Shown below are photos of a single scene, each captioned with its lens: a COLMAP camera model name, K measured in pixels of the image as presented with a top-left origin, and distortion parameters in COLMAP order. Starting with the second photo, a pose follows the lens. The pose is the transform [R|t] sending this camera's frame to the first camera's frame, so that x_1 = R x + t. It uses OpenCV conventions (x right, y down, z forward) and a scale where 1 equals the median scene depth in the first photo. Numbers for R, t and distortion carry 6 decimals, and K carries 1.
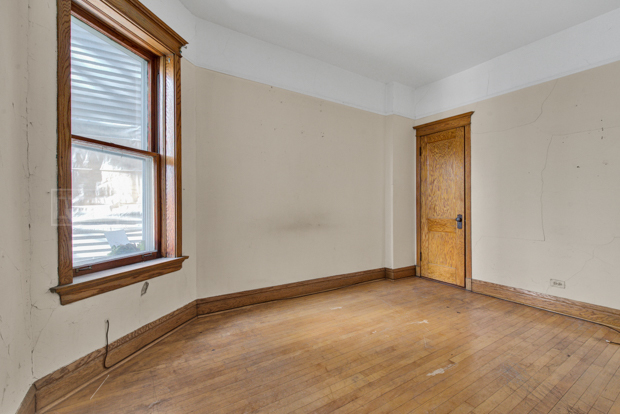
lens RADIAL K [[278.9, 0, 312.2], [0, 278.9, 210.2], [0, 0, 1]] dist [0.000880, 0.000203]
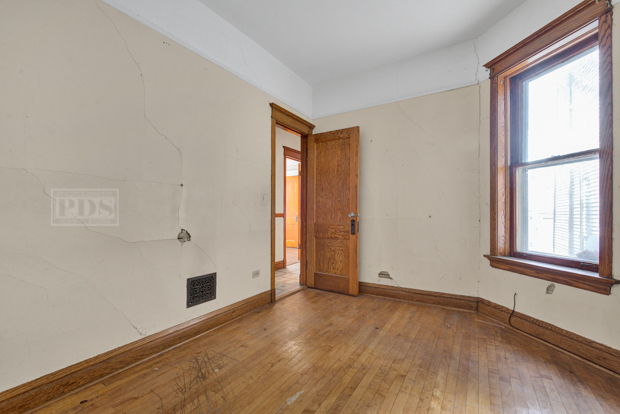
lens RADIAL K [[278.9, 0, 312.2], [0, 278.9, 210.2], [0, 0, 1]] dist [0.000880, 0.000203]
pose [[-0.903492, -0.003909, -0.428587, 0.738542], [-0.006156, 0.999974, 0.003858, -0.018139], [0.428561, 0.006124, -0.903492, 1.728689]]
